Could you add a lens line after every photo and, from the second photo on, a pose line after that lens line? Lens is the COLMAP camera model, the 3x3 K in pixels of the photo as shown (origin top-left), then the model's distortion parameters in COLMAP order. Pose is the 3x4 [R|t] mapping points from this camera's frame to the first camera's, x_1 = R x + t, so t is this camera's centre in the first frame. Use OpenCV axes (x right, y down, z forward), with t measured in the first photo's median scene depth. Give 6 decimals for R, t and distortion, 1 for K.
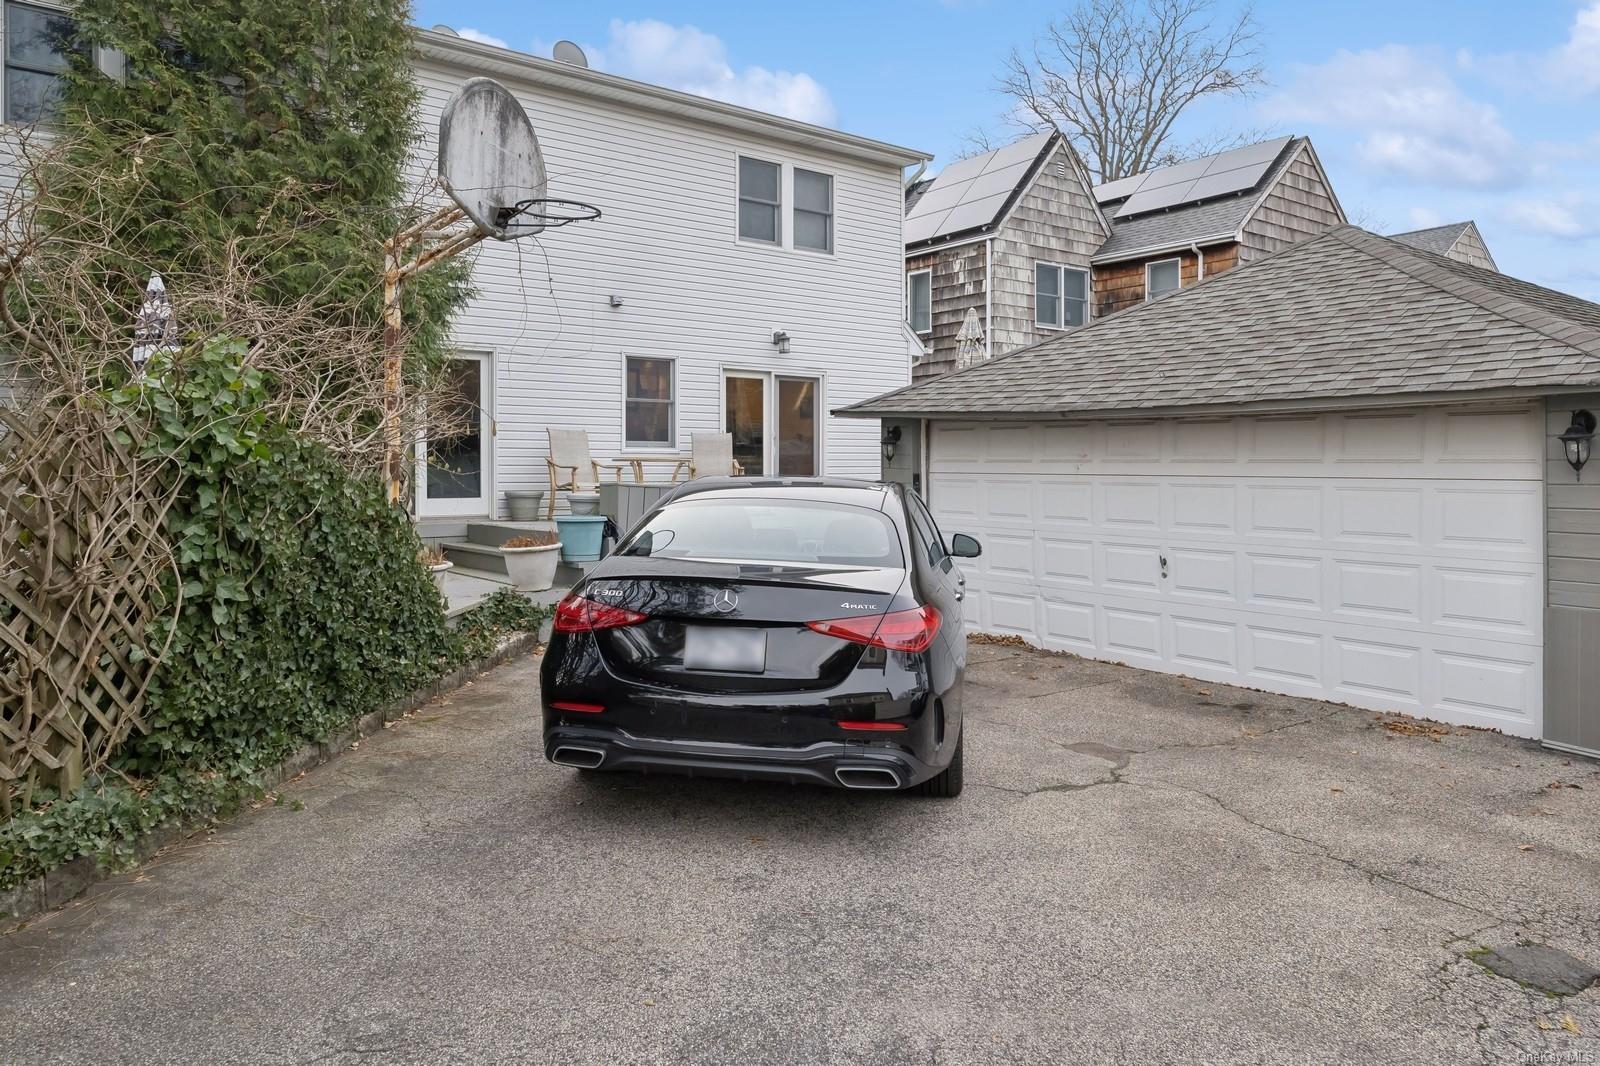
lens RADIAL K [[1114.1, 0, 793.8], [0, 1114.1, 479.1], [0, 0, 1]] dist [-0.029517, -0.001558]
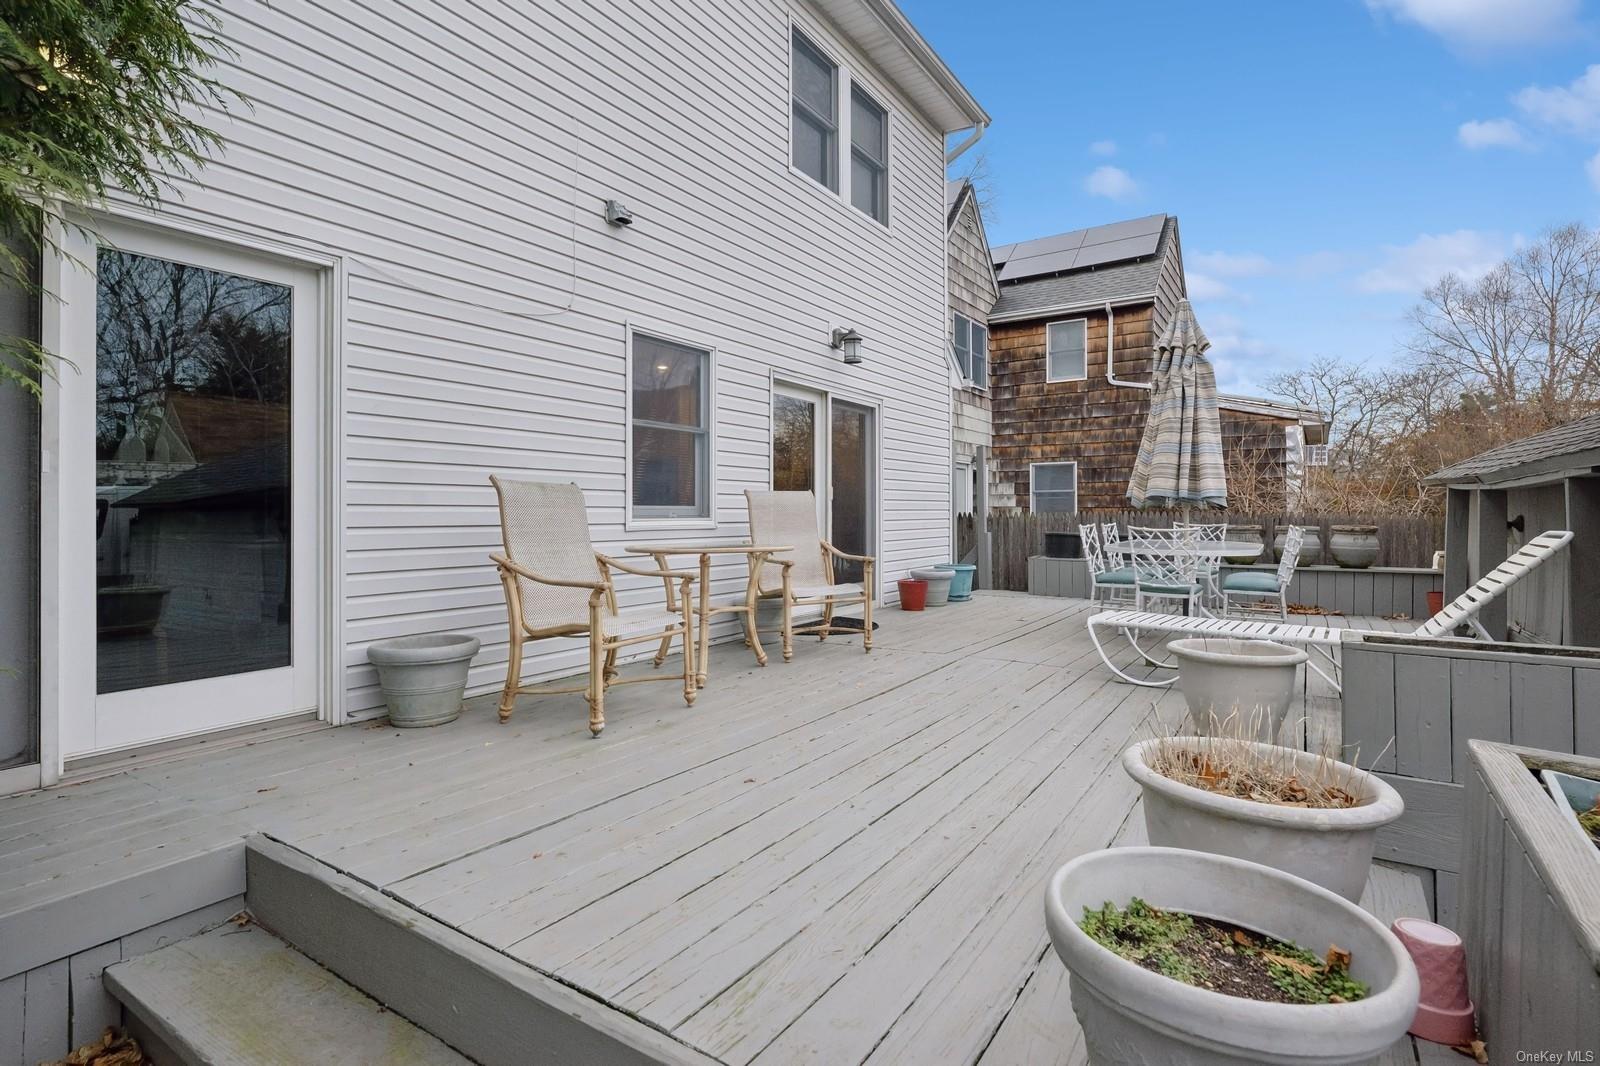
lens RADIAL K [[785.0, 0, 818.3], [0, 785.0, 514.0], [0, 0, 1]] dist [-0.010919, -0.000493]
pose [[0.945104, -0.000638, 0.326768, -0.169219], [0.002303, 0.999986, -0.004708, -0.026223], [-0.326761, 0.005202, 0.945093, 0.587143]]
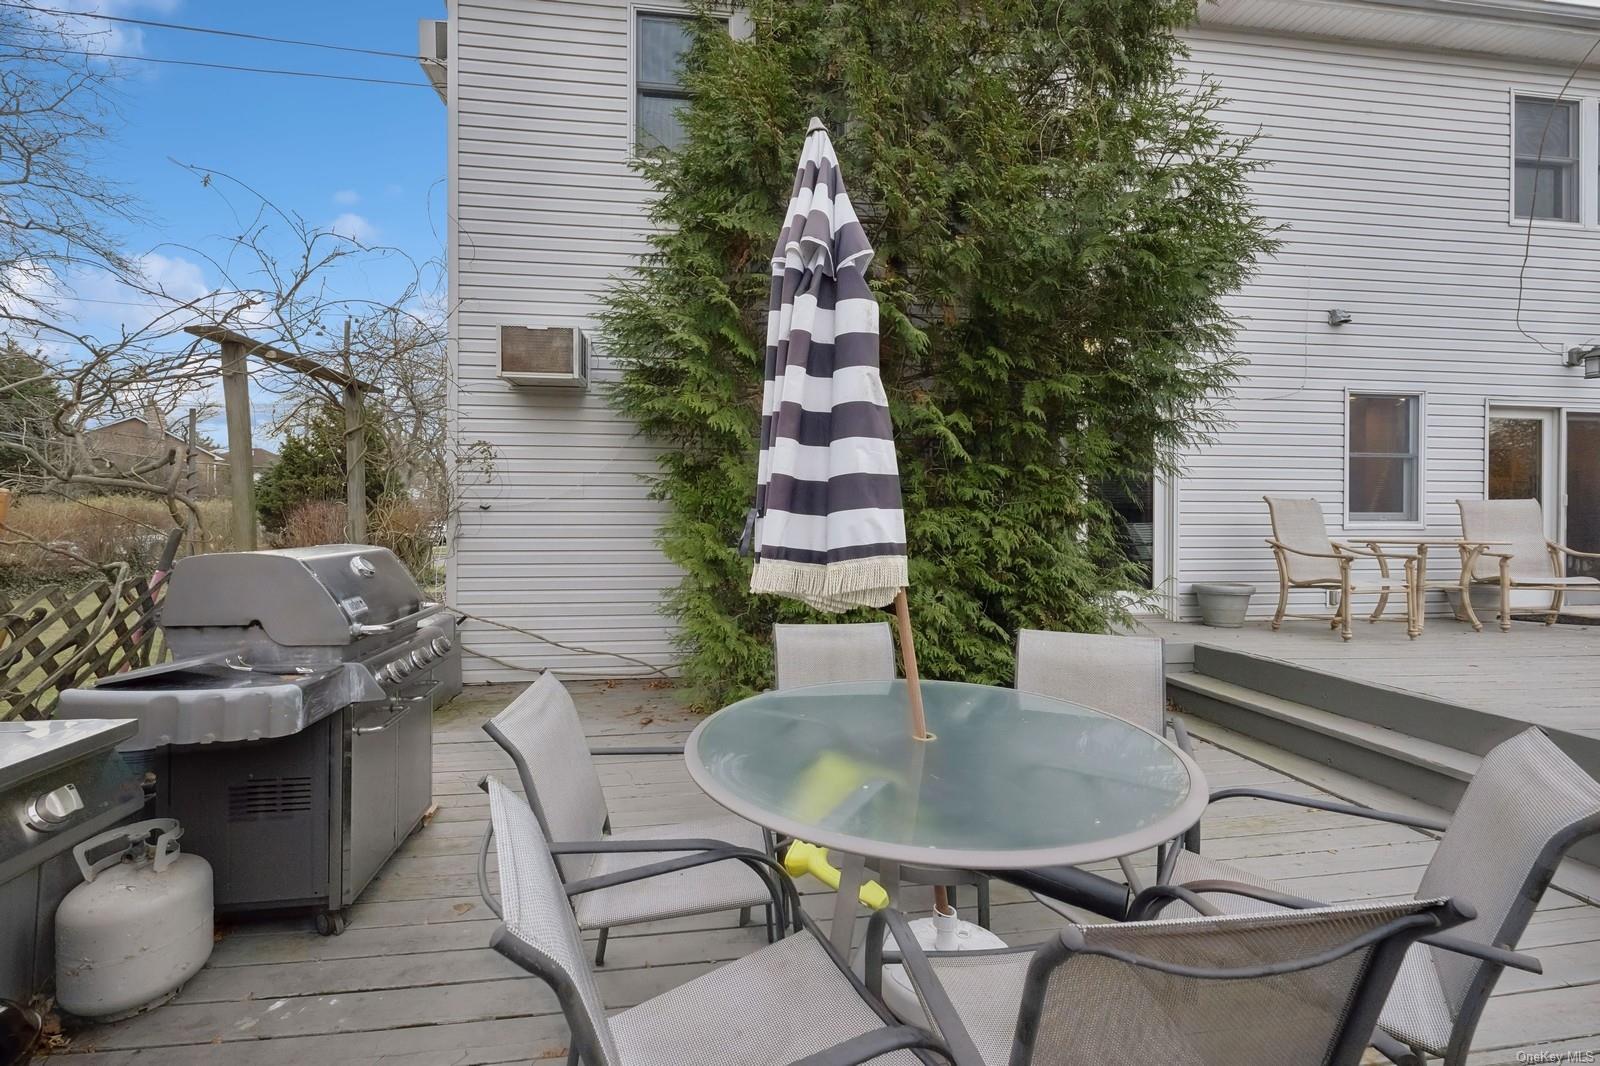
lens RADIAL K [[644.7, 0, 802.0], [0, 644.7, 524.1], [0, 0, 1]] dist [0.000698, 0.000713]
pose [[0.860759, 0.003106, -0.509003, -0.220208], [-0.003499, 0.999994, 0.000186, -0.023259], [0.509001, 0.001621, 0.860765, 0.419823]]
